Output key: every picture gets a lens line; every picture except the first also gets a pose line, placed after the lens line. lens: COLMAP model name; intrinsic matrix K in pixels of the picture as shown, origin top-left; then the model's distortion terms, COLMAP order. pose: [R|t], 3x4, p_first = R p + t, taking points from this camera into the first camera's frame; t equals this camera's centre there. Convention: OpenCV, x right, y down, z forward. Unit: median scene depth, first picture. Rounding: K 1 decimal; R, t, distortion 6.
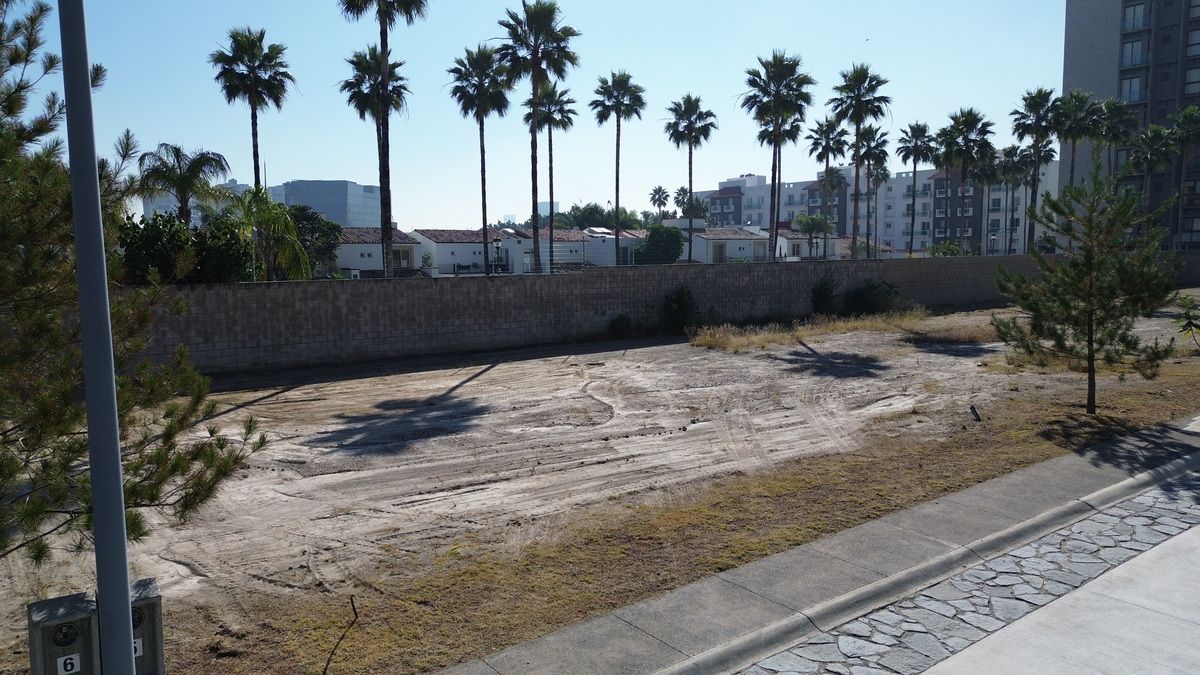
lens RADIAL K [[853.0, 0, 596.9], [0, 853.0, 334.6], [0, 0, 1]] dist [0.077947, -0.073422]
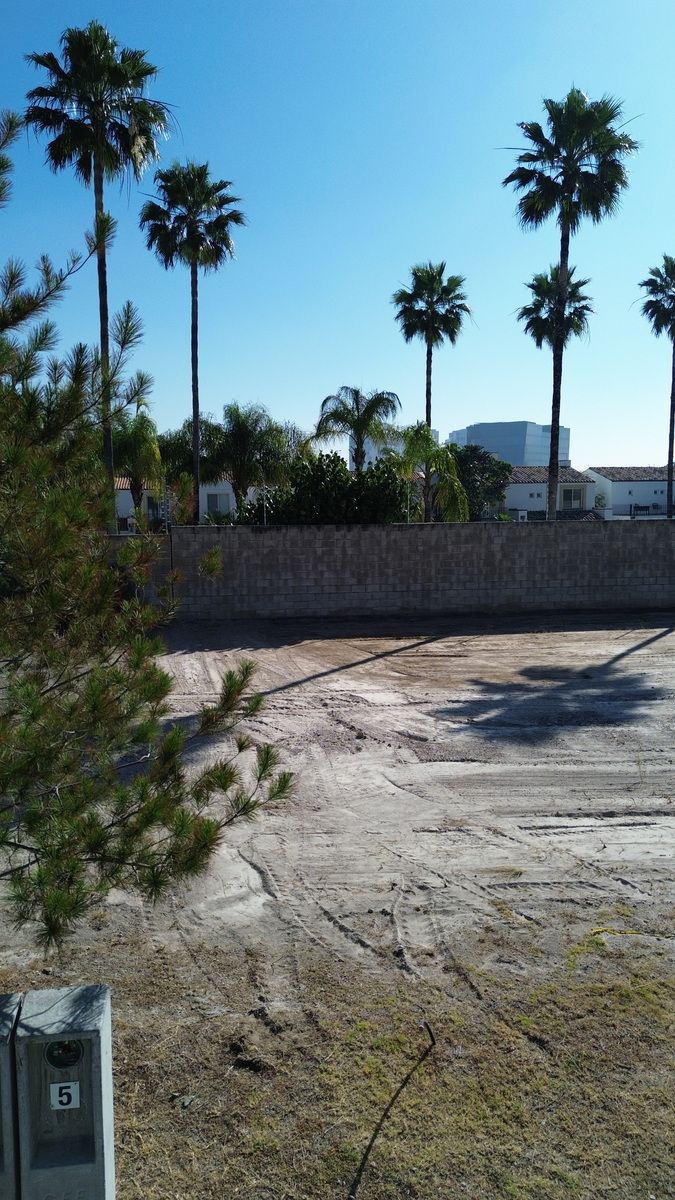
lens RADIAL K [[853.0, 0, 334.9], [0, 853.0, 601.6], [0, 0, 1]] dist [0.077947, -0.073422]
pose [[0.879605, 0.062779, -0.471544, -0.018983], [-0.048367, 0.997919, 0.042634, -0.011082], [0.473240, -0.014694, 0.880811, 0.134527]]
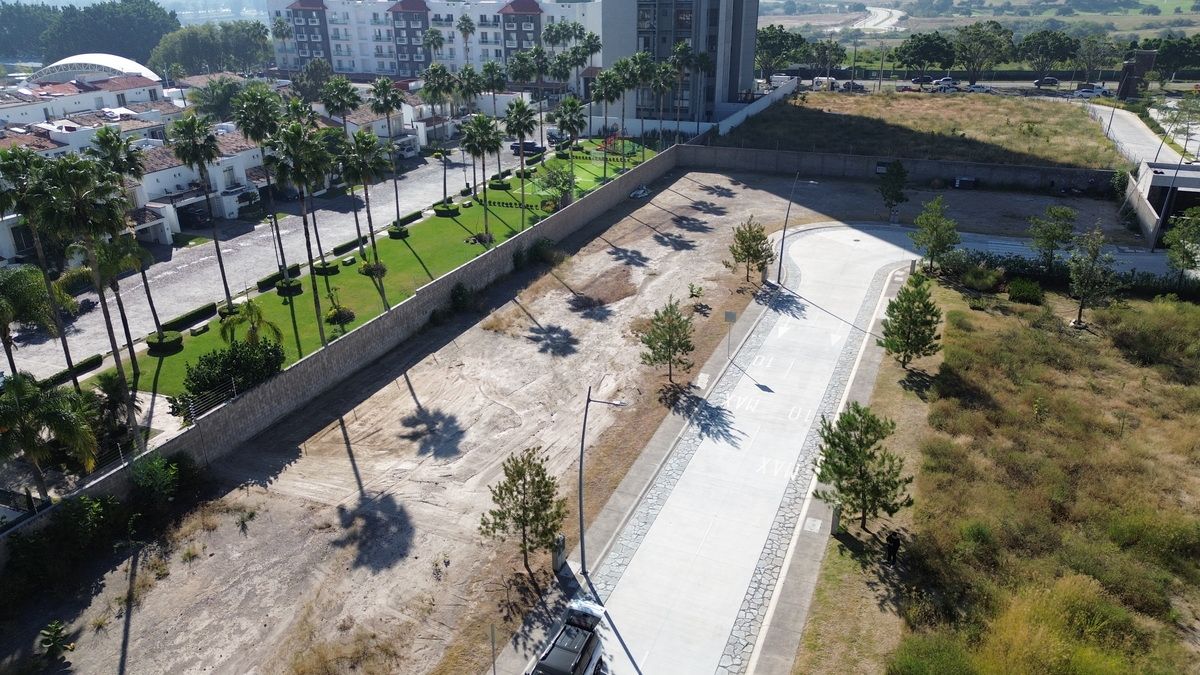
lens RADIAL K [[853.0, 0, 596.1], [0, 853.0, 345.7], [0, 0, 1]] dist [0.077947, -0.073422]
pose [[0.868966, -0.199667, 0.452804, -0.682348], [0.046570, 0.943925, 0.326858, -0.710732], [-0.492675, -0.262941, 0.829538, -0.908800]]
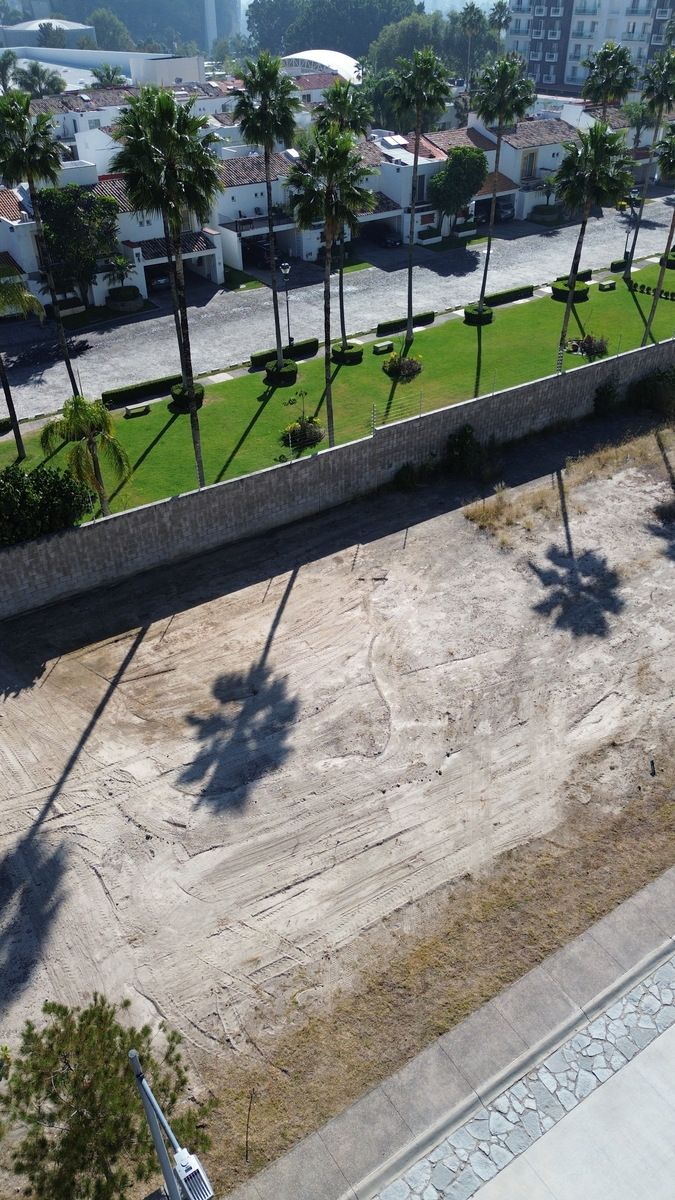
lens RADIAL K [[853.0, 0, 335.9], [0, 853.0, 605.2], [0, 0, 1]] dist [0.077947, -0.073422]
pose [[0.998542, 0.029814, -0.045007, -0.009608], [-0.002590, 0.859171, 0.511681, -0.586036], [0.053924, -0.510819, 0.857996, -0.055452]]
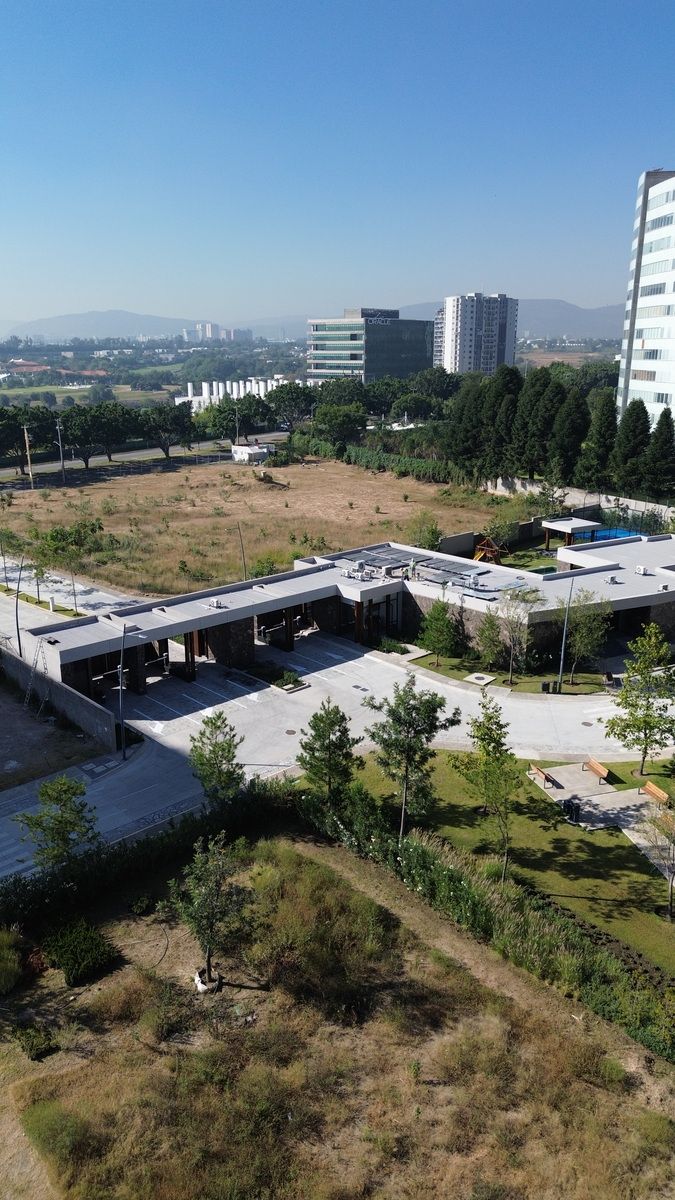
lens RADIAL K [[853.0, 0, 334.3], [0, 853.0, 599.8], [0, 0, 1]] dist [0.077947, -0.073422]
pose [[-0.082063, -0.276960, 0.957371, 0.405138], [0.089024, 0.954734, 0.283827, -0.886457], [-0.992643, 0.108521, -0.053692, 0.260793]]
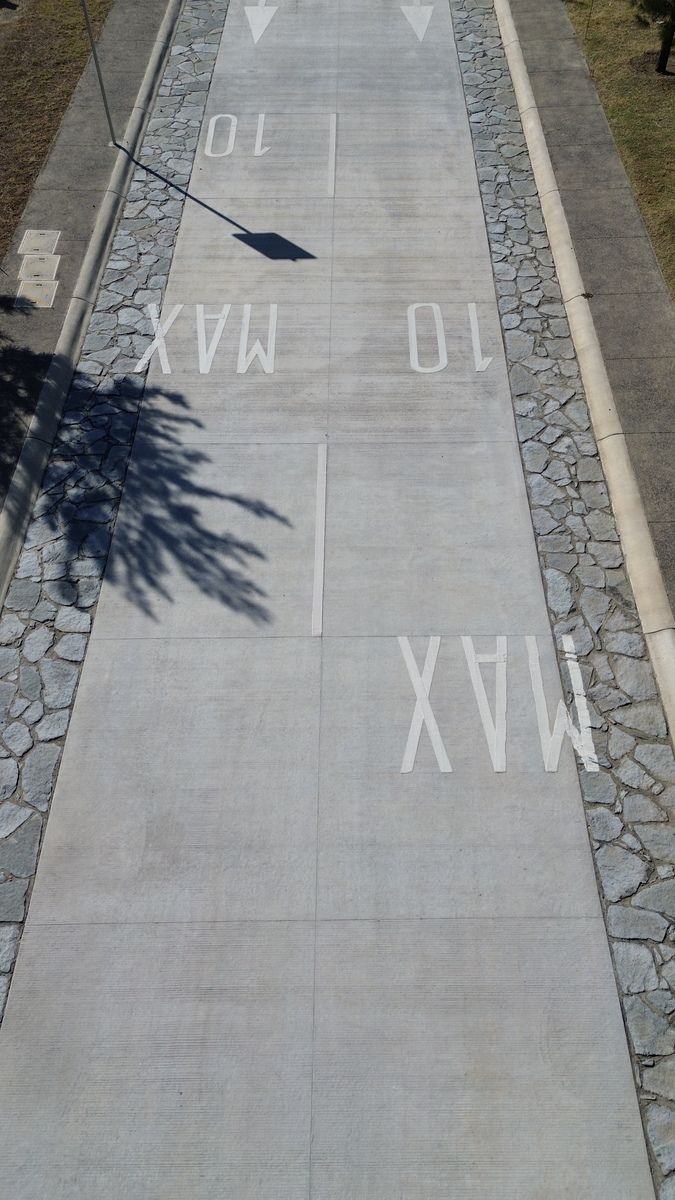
lens RADIAL K [[853.0, 0, 337.4], [0, 853.0, 597.2], [0, 0, 1]] dist [0.077947, -0.073422]
pose [[0.608839, -0.625003, 0.488556, 0.201652], [0.076245, 0.659109, 0.748172, -0.181041], [-0.789622, -0.418266, 0.448945, 0.208794]]
